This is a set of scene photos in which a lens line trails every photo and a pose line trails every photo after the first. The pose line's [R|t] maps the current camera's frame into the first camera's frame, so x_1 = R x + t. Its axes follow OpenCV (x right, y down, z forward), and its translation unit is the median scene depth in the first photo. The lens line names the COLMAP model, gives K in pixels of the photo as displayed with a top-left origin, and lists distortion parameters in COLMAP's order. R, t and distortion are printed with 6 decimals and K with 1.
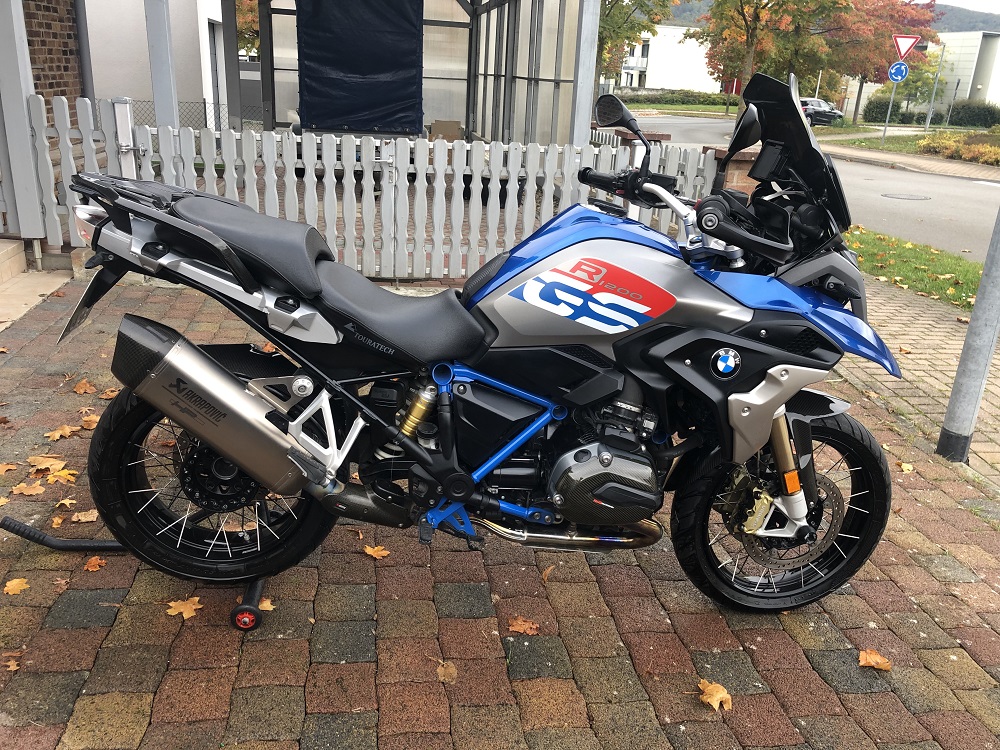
lens RADIAL K [[802.3, 0, 496.3], [0, 802.3, 366.8], [0, 0, 1]] dist [0.033225, -0.007065]
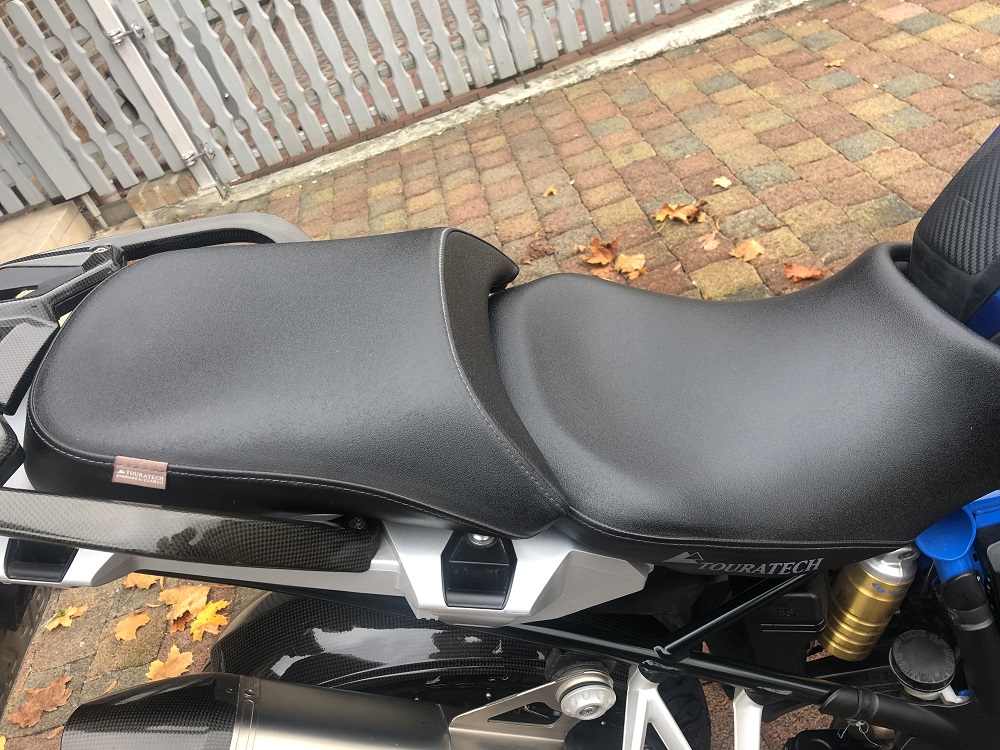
lens RADIAL K [[807.2, 0, 500.1], [0, 807.2, 355.5], [0, 0, 1]] dist [0.011831, 0.002475]
pose [[0.930596, -0.288229, -0.225642, -0.141484], [0.343023, 0.901840, 0.262715, -0.212242], [0.127771, -0.321882, 0.938119, 0.660877]]
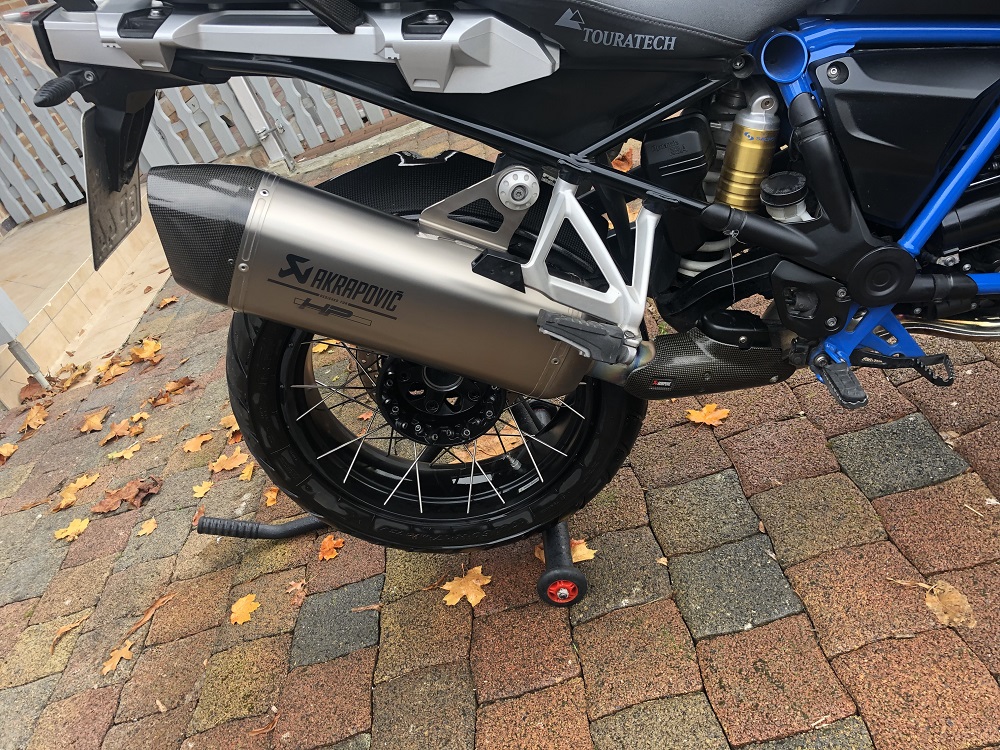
lens RADIAL K [[802.3, 0, 496.3], [0, 802.3, 366.8], [0, 0, 1]] dist [0.033225, -0.007065]
pose [[0.911715, -0.296505, -0.284359, -0.135801], [0.353737, 0.918570, 0.176349, 0.030982], [0.208916, -0.261369, 0.942359, 0.471604]]
